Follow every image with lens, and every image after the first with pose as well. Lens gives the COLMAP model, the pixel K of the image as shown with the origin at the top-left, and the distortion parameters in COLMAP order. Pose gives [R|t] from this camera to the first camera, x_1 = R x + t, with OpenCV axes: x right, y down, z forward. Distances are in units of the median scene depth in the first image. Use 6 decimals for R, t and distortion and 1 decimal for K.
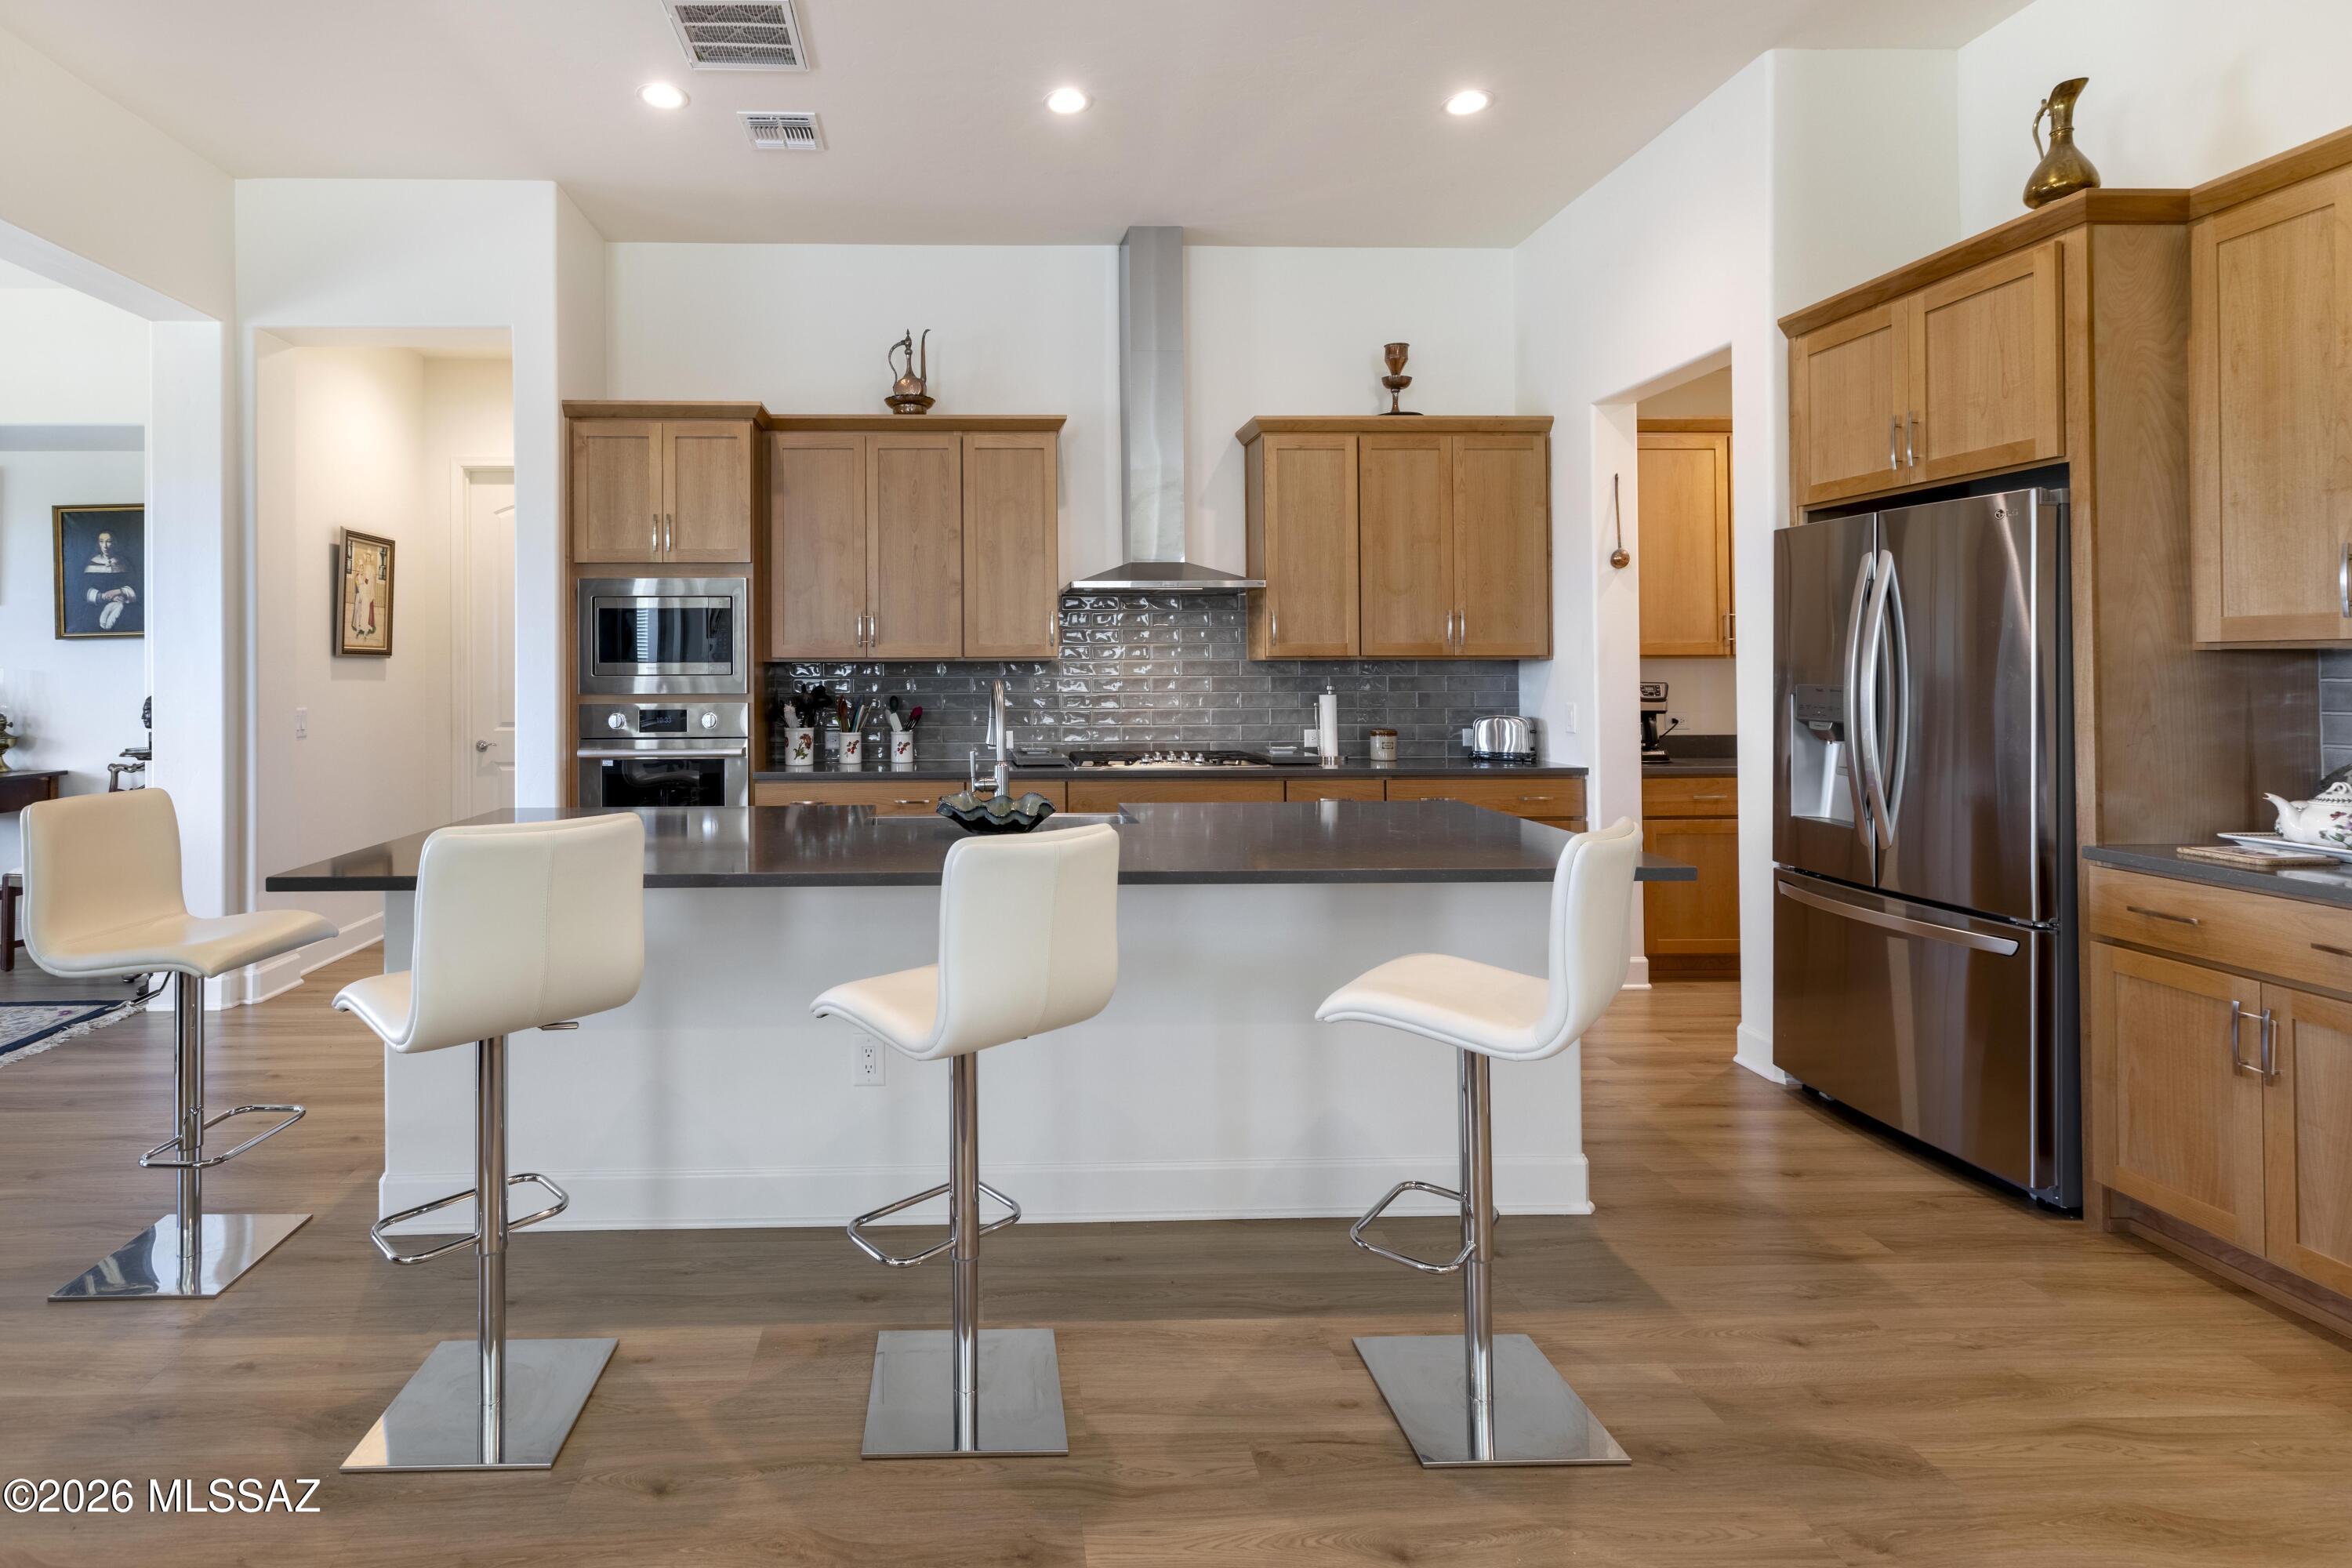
lens RADIAL K [[1134.5, 0, 1056.1], [0, 1134.5, 657.0], [0, 0, 1]] dist [0.000468, -0.000232]
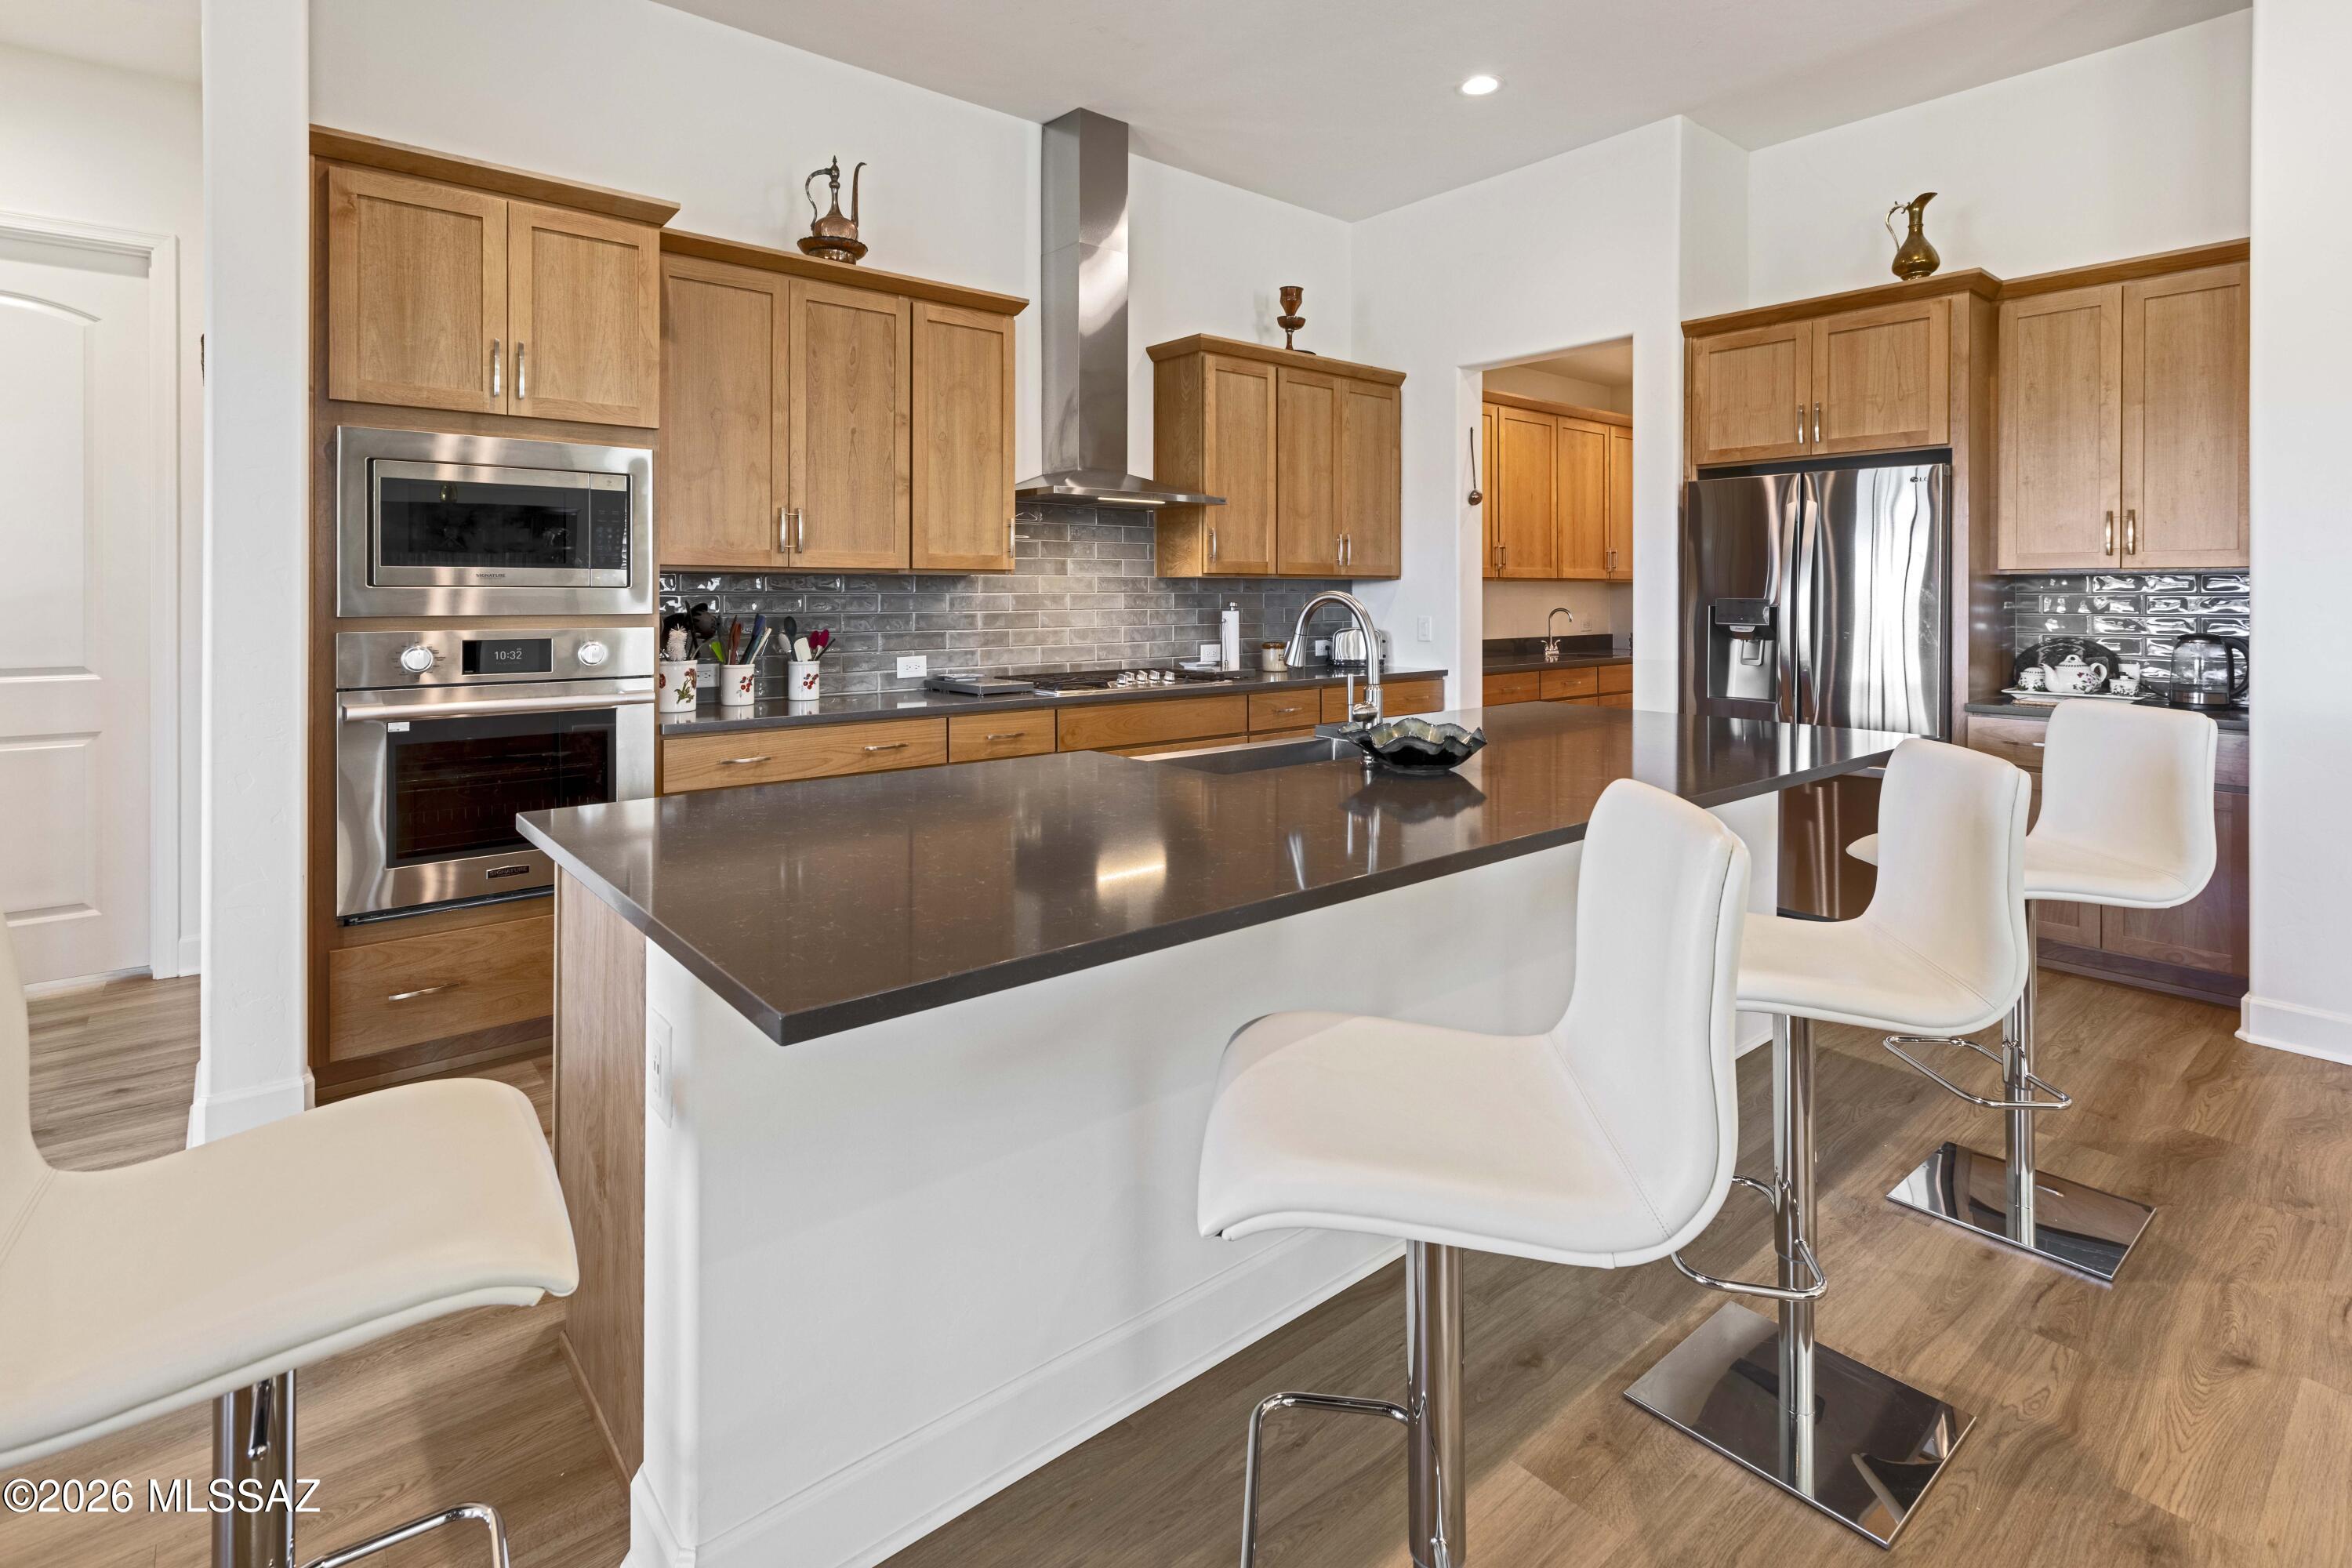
lens RADIAL K [[1032.4, 0, 1310.7], [0, 1032.4, 587.9], [0, 0, 1]] dist [0.001784, 0.000069]
pose [[0.794338, 0.006670, 0.607439, -0.308466], [-0.010744, 0.999938, 0.003070, 0.008919], [-0.607380, -0.008965, 0.794361, 0.219426]]
